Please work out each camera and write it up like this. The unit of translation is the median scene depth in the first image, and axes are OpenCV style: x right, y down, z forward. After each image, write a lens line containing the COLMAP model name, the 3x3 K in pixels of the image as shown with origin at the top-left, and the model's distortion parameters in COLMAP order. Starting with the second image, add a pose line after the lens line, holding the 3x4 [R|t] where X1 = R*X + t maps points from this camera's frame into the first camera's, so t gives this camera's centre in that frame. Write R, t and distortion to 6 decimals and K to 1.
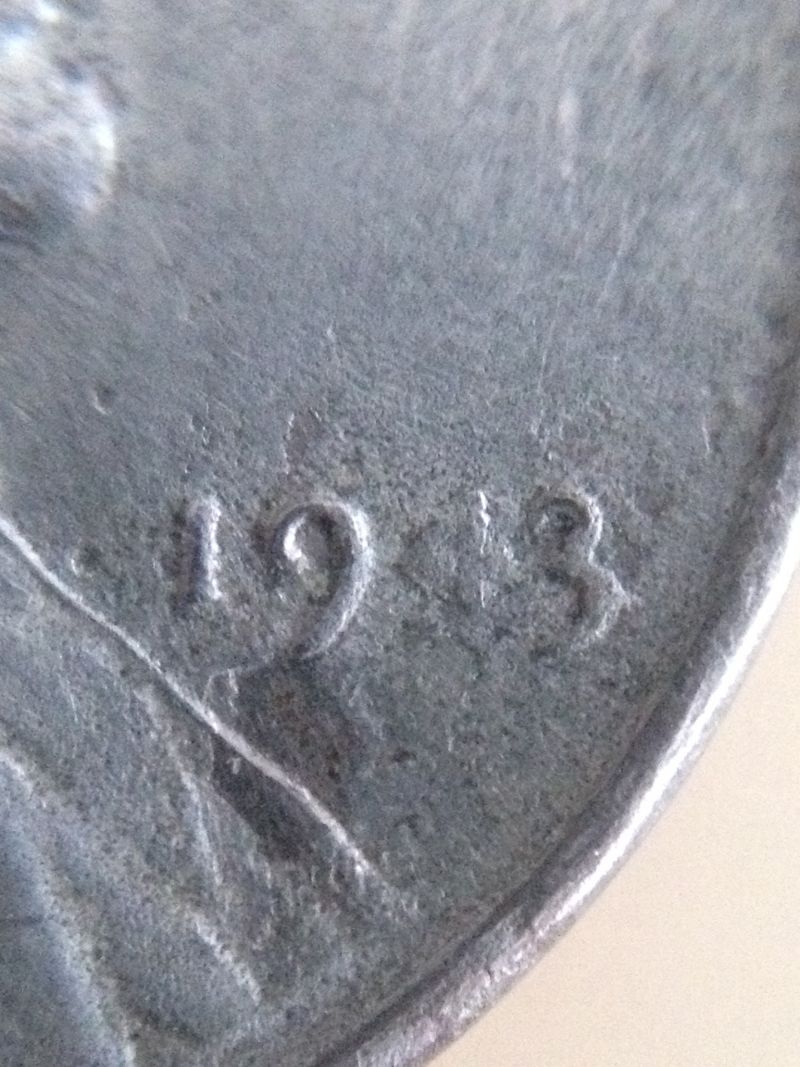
lens RADIAL K [[2454.3, 0, 407.6], [0, 2454.3, 535.0], [0, 0, 1]] dist [0.633595, 0.000000]
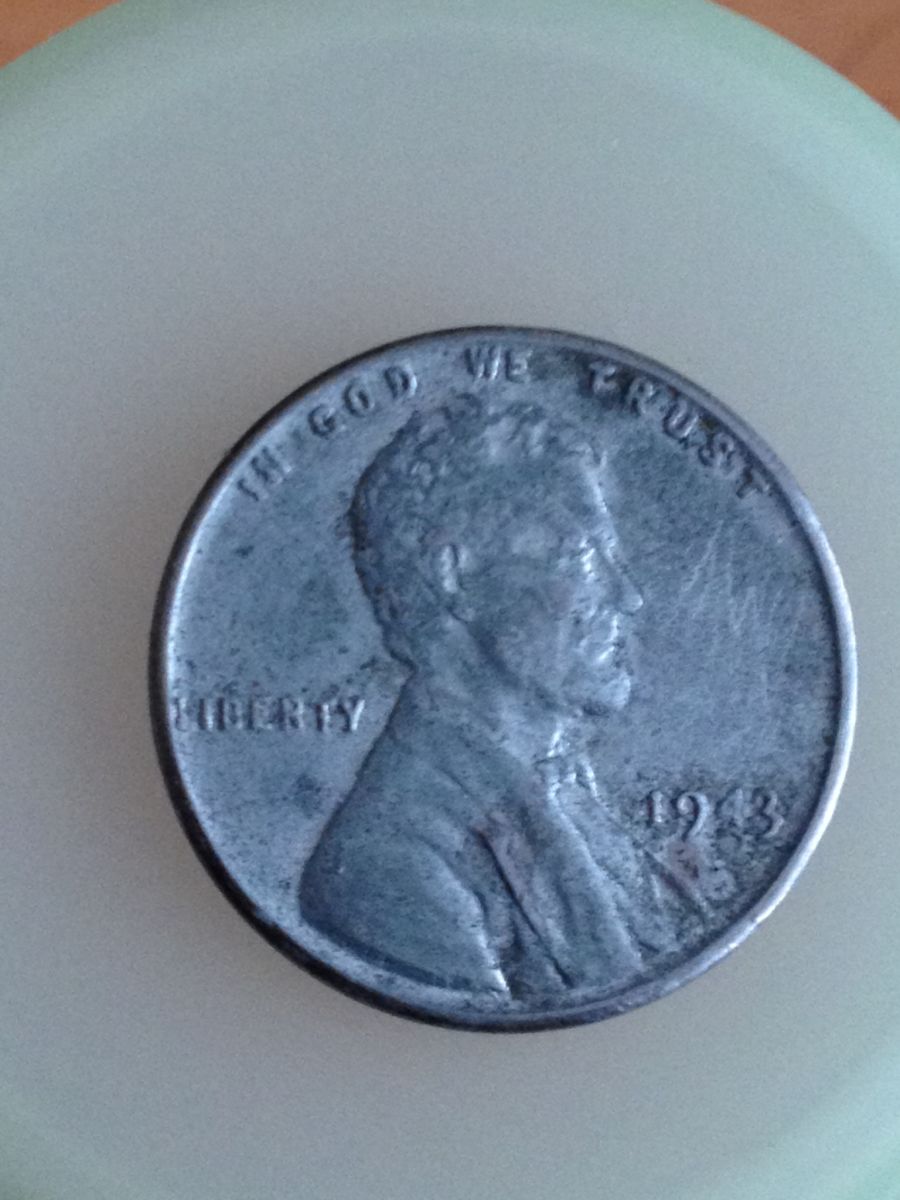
lens RADIAL K [[3250.4, 0, 449.7], [0, 3250.4, 599.8], [0, 0, 1]] dist [-0.308000, 0.000000]
pose [[0.978706, -0.005927, -0.205184, 0.535636], [0.008499, 0.999896, 0.011659, -0.321799], [0.205093, -0.013154, 0.978654, -3.270792]]
